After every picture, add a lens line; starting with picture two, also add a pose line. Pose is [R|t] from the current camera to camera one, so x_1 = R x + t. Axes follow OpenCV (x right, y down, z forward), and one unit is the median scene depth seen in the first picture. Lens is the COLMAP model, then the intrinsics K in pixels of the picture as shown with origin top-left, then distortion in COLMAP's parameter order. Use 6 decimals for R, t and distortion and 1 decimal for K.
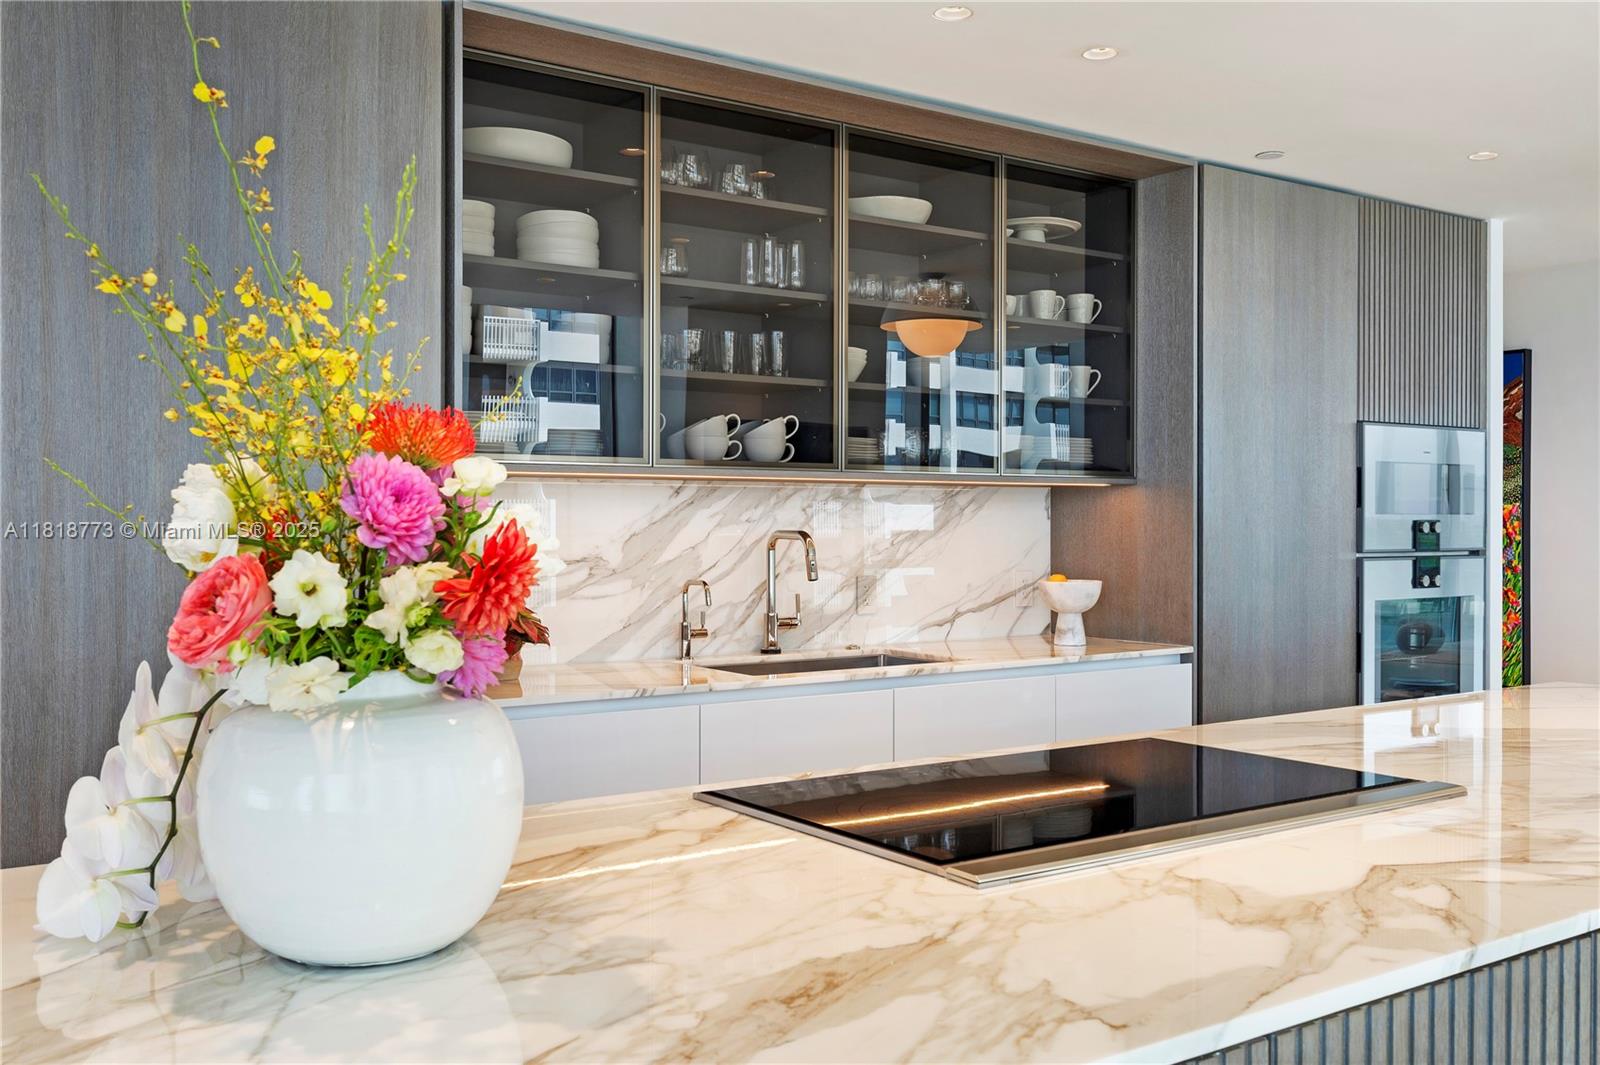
lens RADIAL K [[1385.5, 0, 798.7], [0, 1385.5, 525.1], [0, 0, 1]] dist [-0.004334, 0.003365]
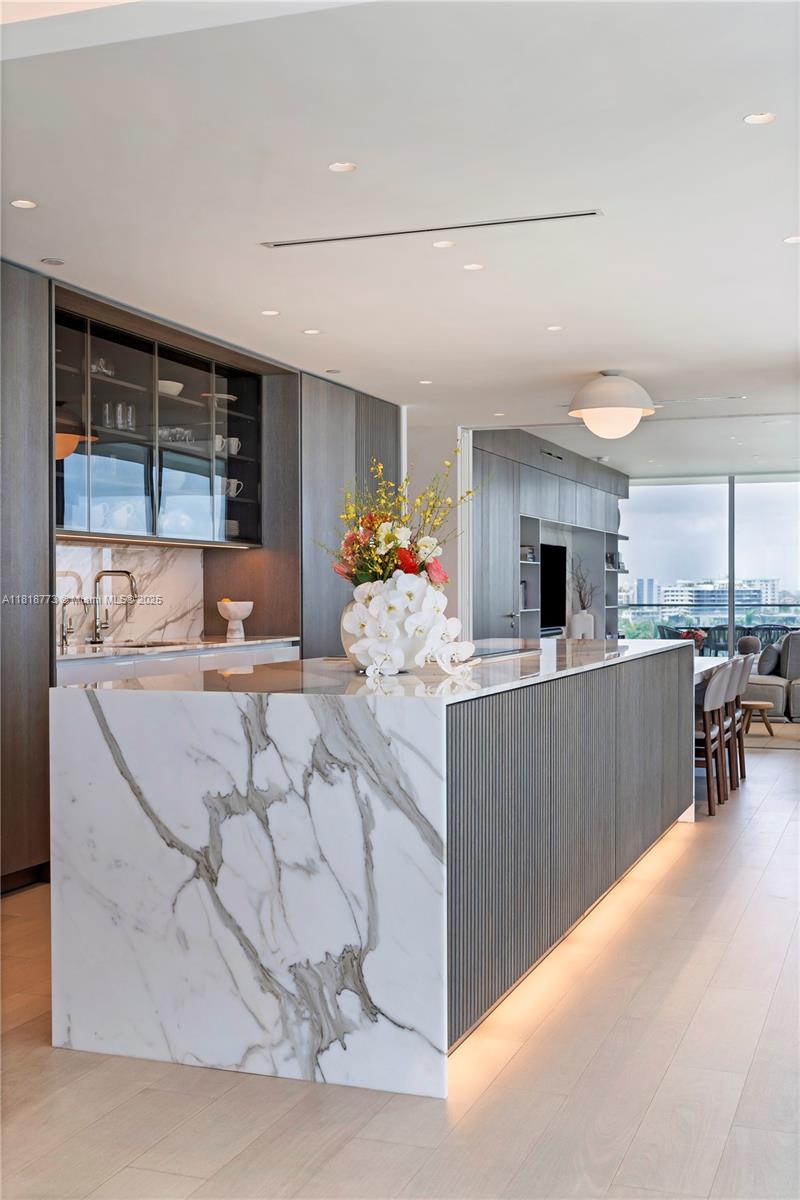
lens RADIAL K [[1368.5, 0, 404.0], [0, 1368.5, 601.2], [0, 0, 1]] dist [0.011440, 0.000000]
pose [[0.809201, -0.004938, 0.587511, -0.638464], [0.002811, 0.999986, 0.004533, 0.031517], [-0.587525, -0.002016, 0.809204, -0.521142]]
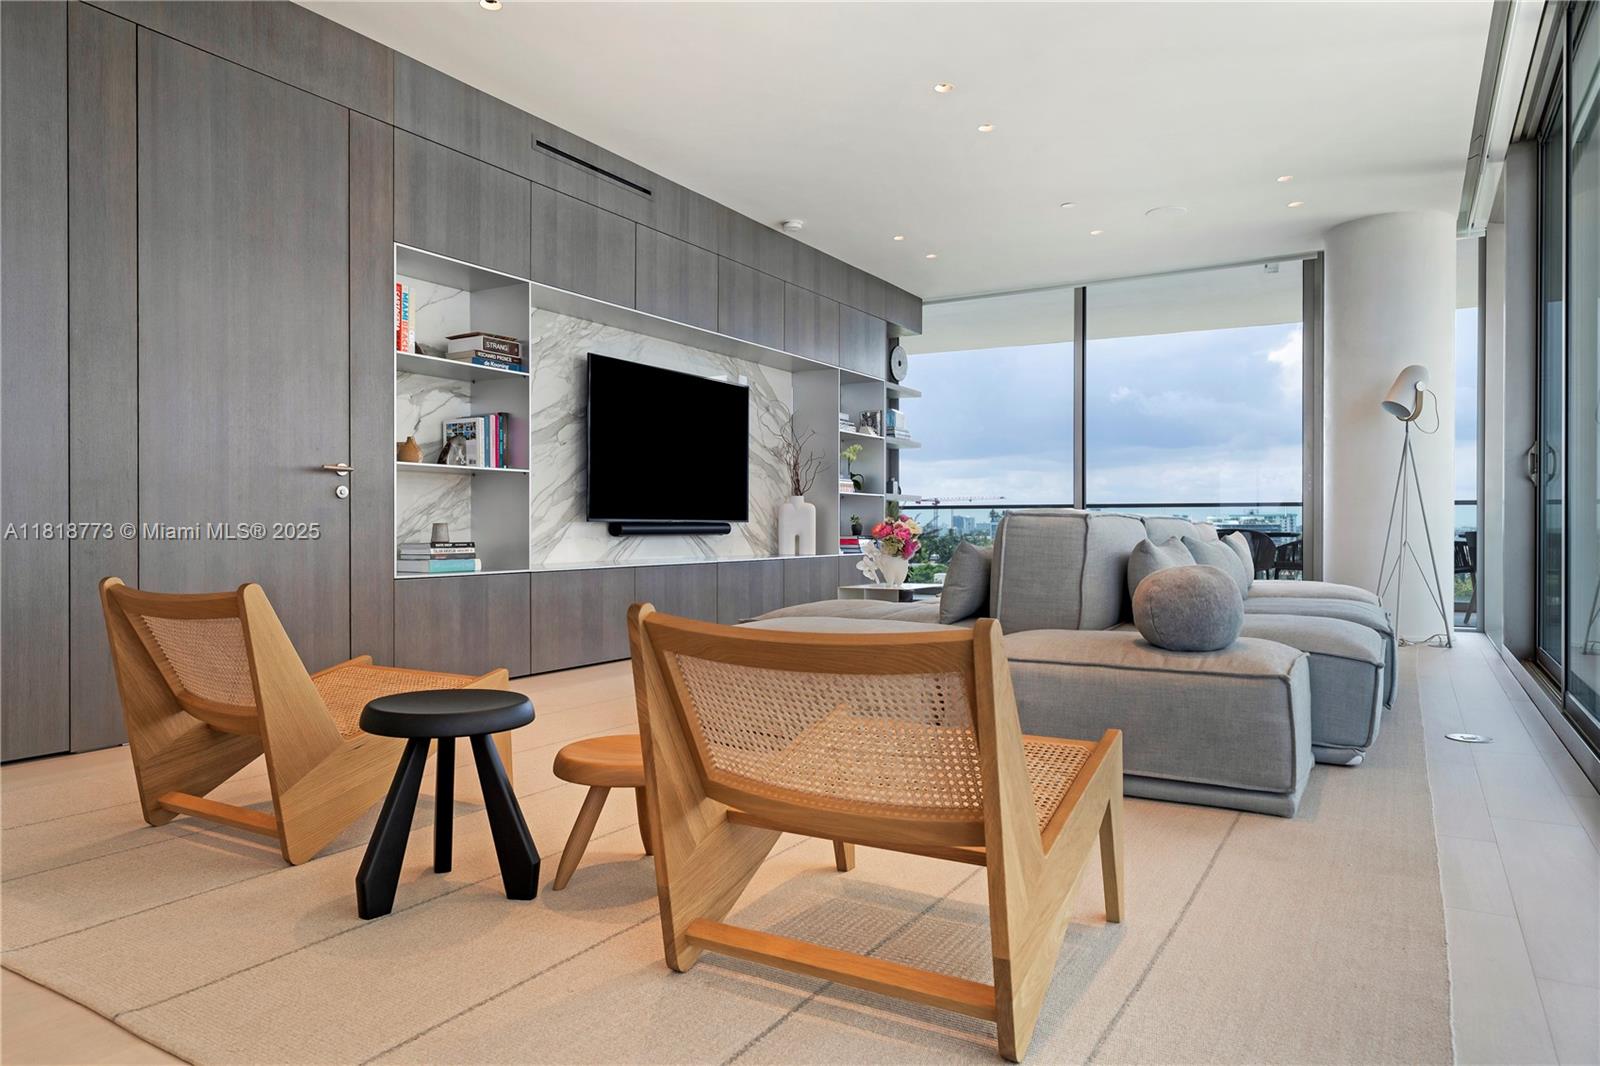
lens RADIAL K [[1046.6, 0, 793.8], [0, 1046.6, 531.8], [0, 0, 1]] dist [0.003145, -0.002849]
pose [[0.901201, -0.003888, 0.433384, 1.177657], [0.003563, 0.999992, 0.001563, 0.129316], [-0.433387, 0.000136, 0.901208, 0.640201]]
